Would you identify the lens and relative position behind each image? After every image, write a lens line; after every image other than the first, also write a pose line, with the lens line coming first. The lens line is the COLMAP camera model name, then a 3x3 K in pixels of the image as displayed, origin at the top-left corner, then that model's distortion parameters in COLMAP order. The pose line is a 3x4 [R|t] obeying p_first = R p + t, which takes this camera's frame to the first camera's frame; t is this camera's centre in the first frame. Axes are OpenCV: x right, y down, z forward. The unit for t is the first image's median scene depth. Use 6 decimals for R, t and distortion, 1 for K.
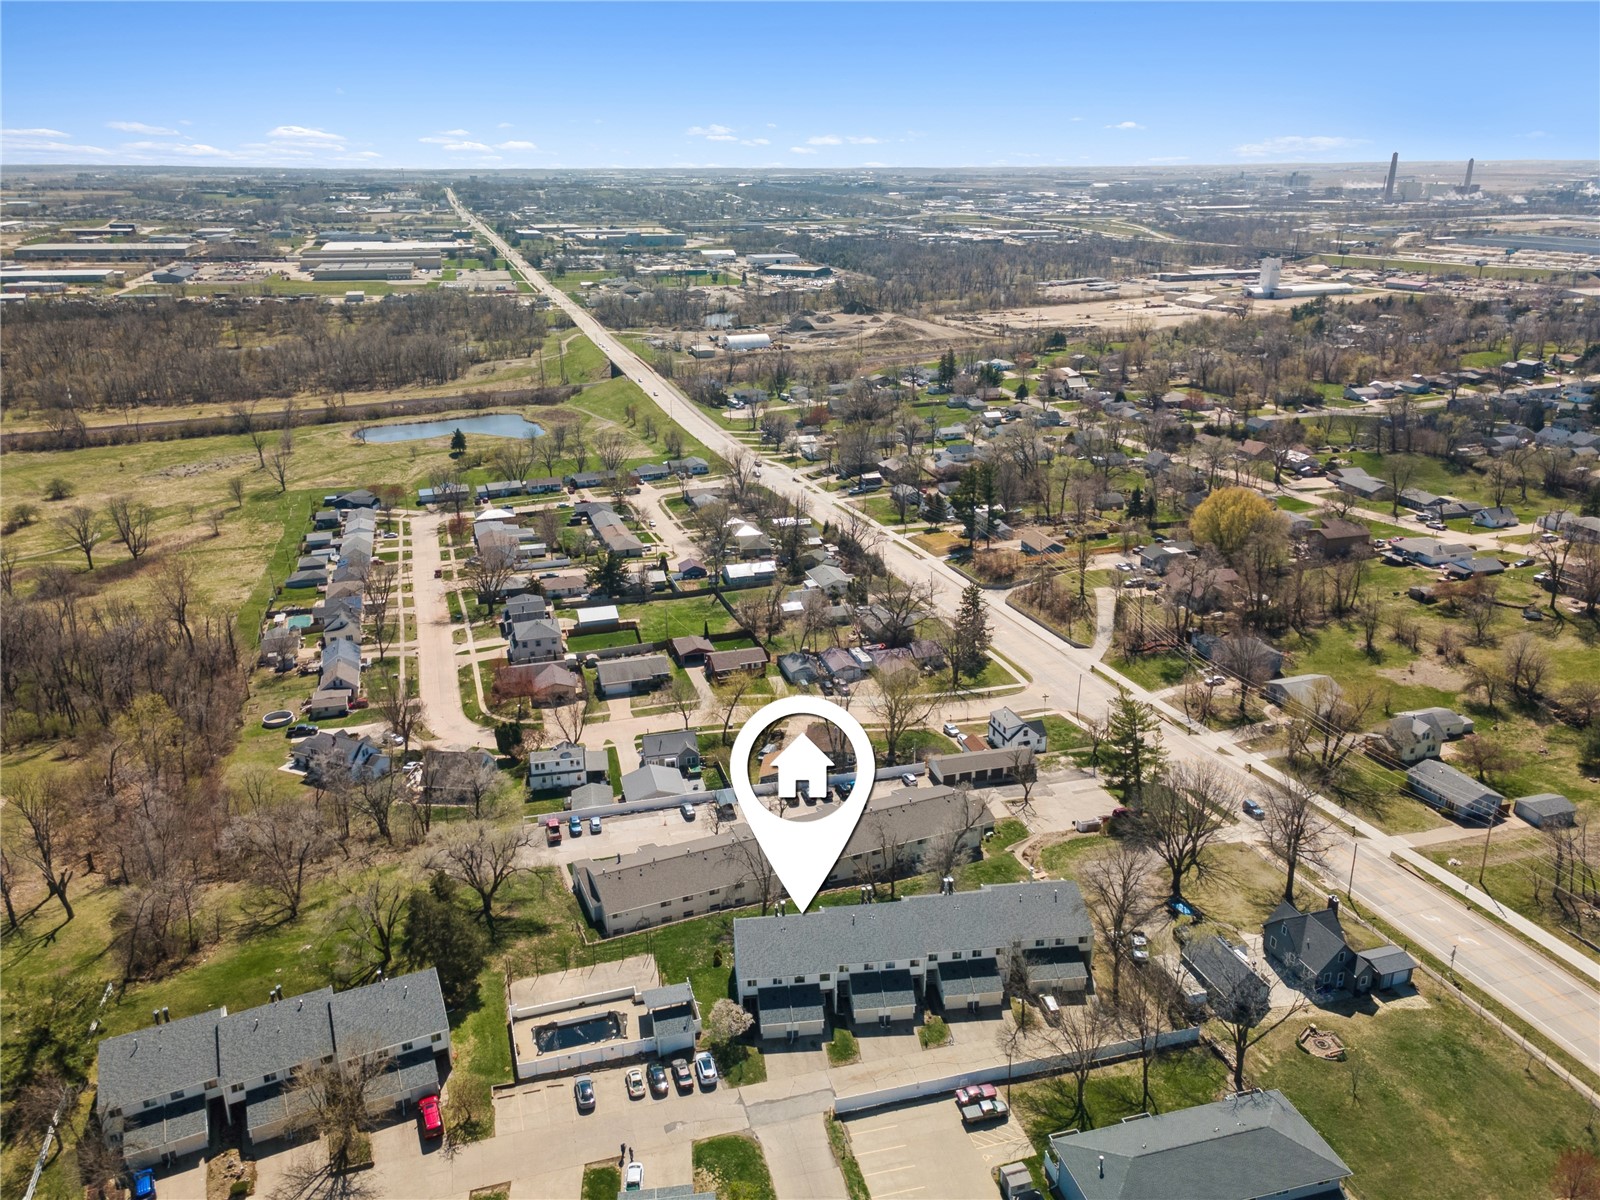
lens RADIAL K [[1155.5, 0, 800.0], [0, 1155.5, 600.0], [0, 0, 1]] dist [0.040970, 0.006121]
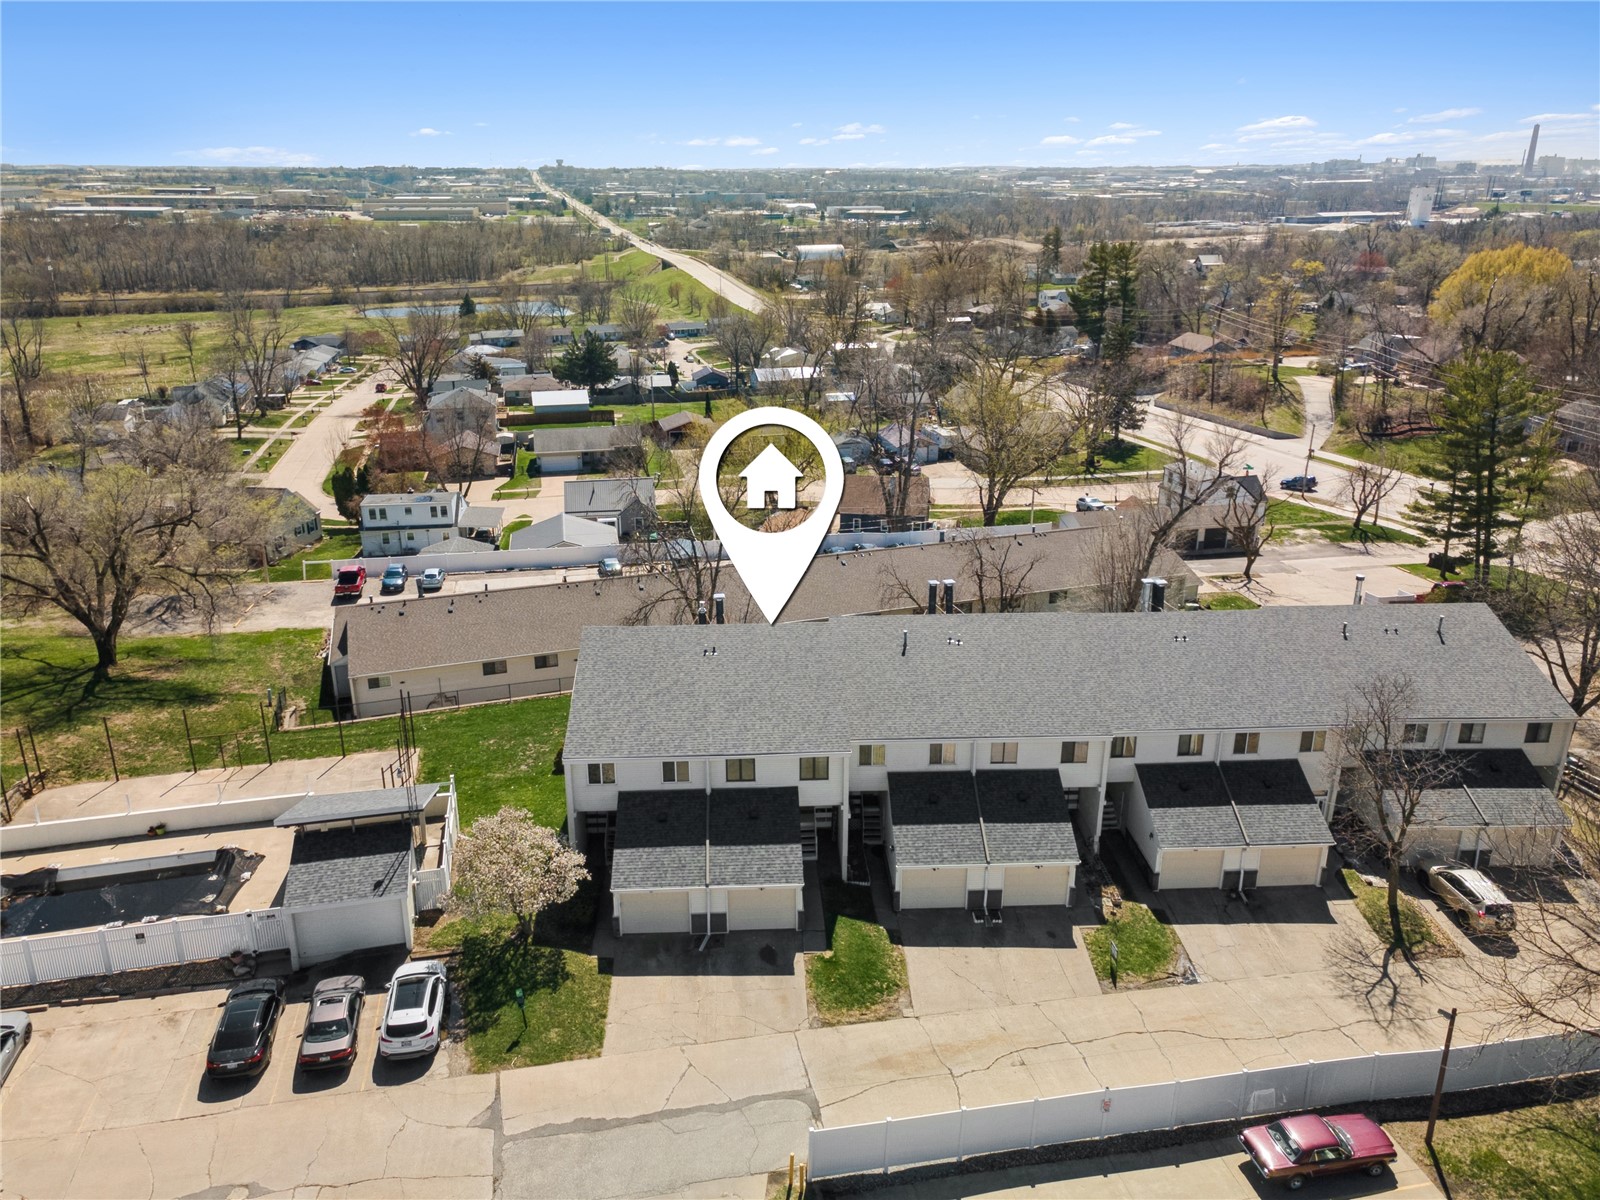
lens RADIAL K [[1171.0, 0, 800.0], [0, 1171.0, 600.0], [0, 0, 1]] dist [0.039861, 0.006681]
pose [[0.997452, 0.029846, -0.064799, 0.028746], [-0.029814, 0.999554, 0.001470, 0.206465], [0.064814, 0.000465, 0.997897, 0.491527]]
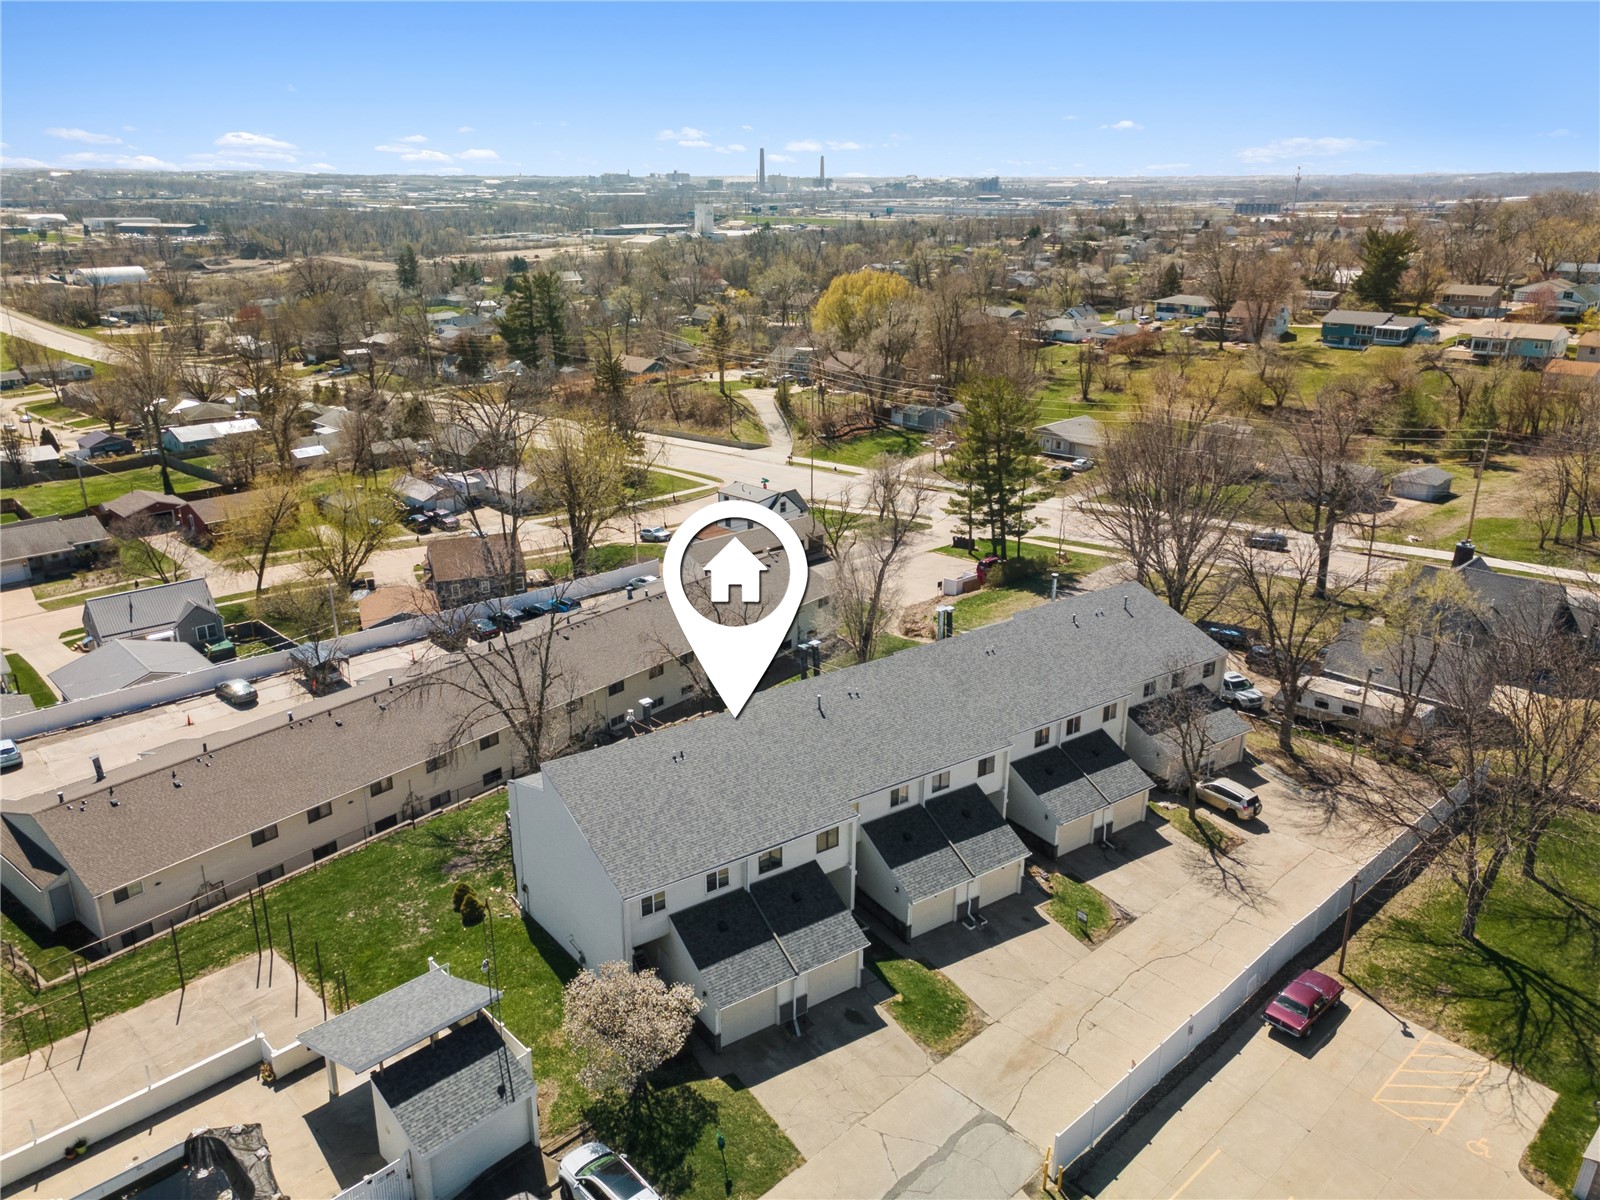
lens RADIAL K [[1171.0, 0, 800.0], [0, 1171.0, 600.0], [0, 0, 1]] dist [0.039861, 0.006681]
pose [[0.885650, -0.149124, 0.439757, -0.106290], [0.152555, 0.987905, 0.027766, 0.178028], [-0.438579, 0.042496, 0.897688, 0.497219]]
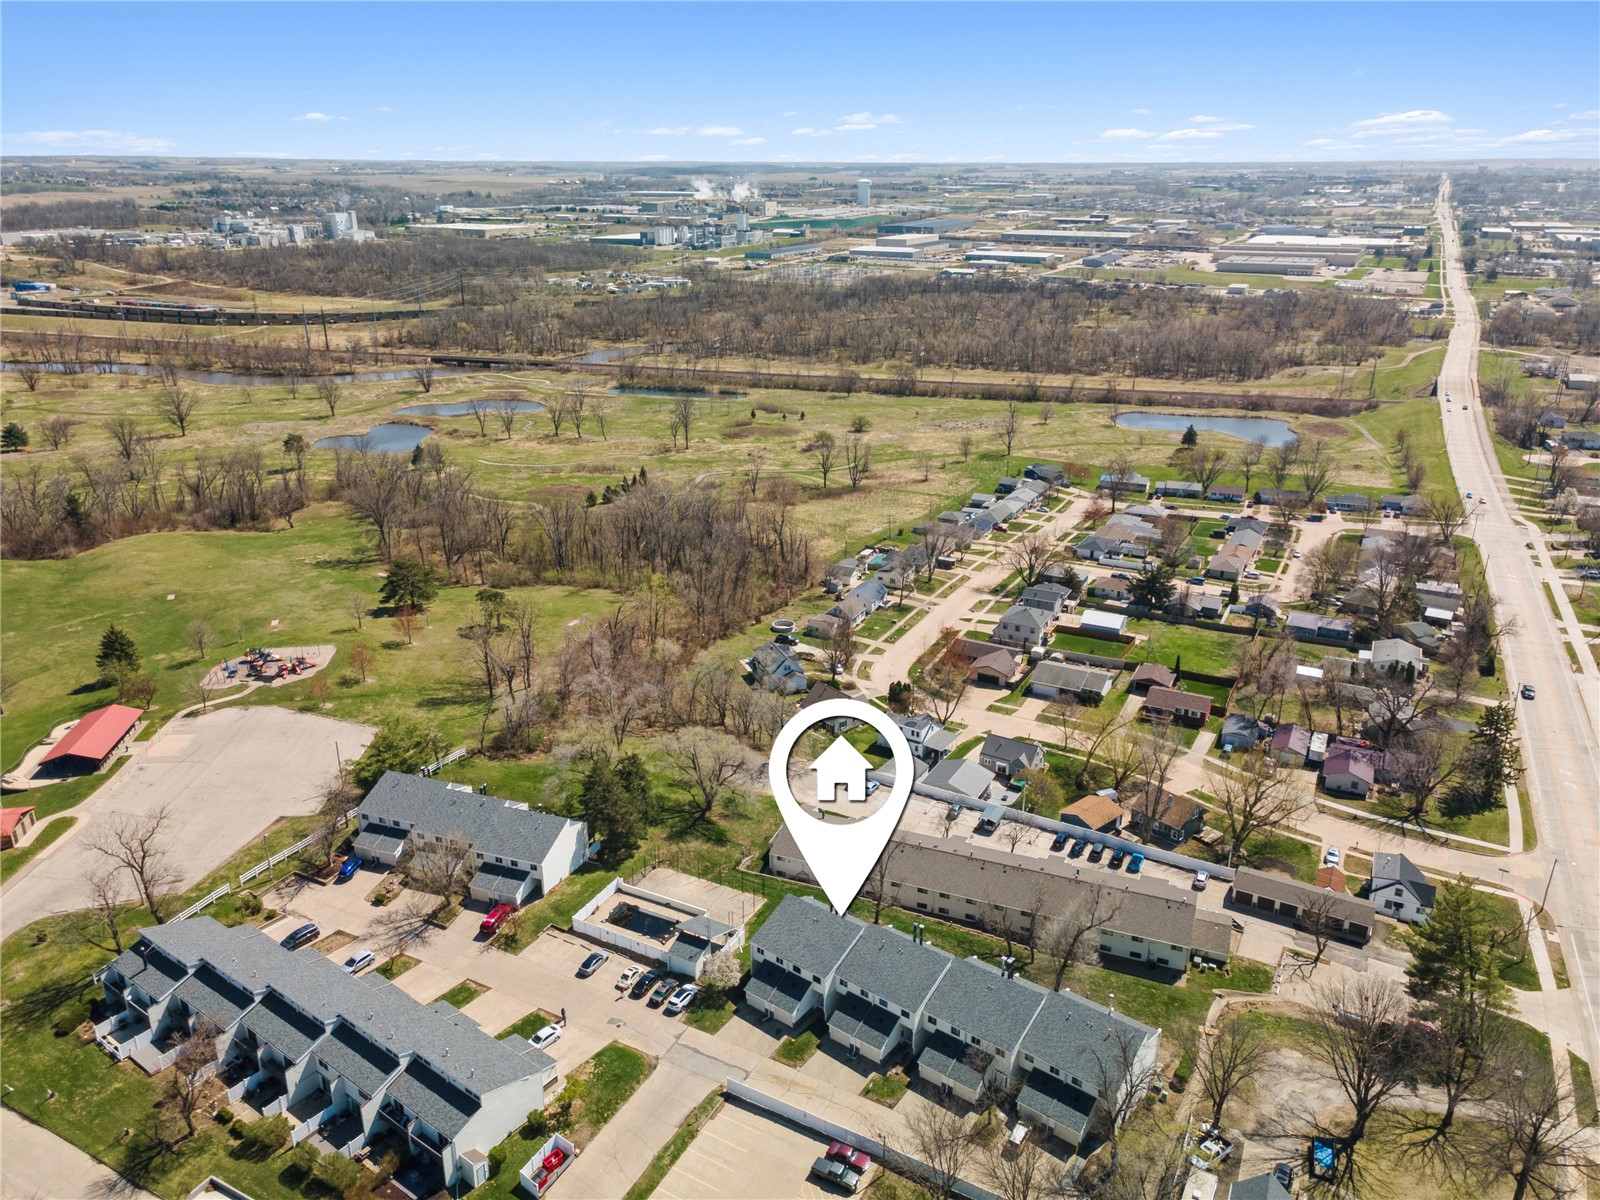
lens RADIAL K [[1150.8, 0, 816.7], [0, 1150.8, 598.3], [0, 0, 1]] dist [0.009816, 0.085254]
pose [[0.728113, 0.251448, -0.637671, 0.428428], [-0.247801, 0.963928, 0.097151, -0.064383], [0.639097, 0.087279, 0.764158, 0.162727]]
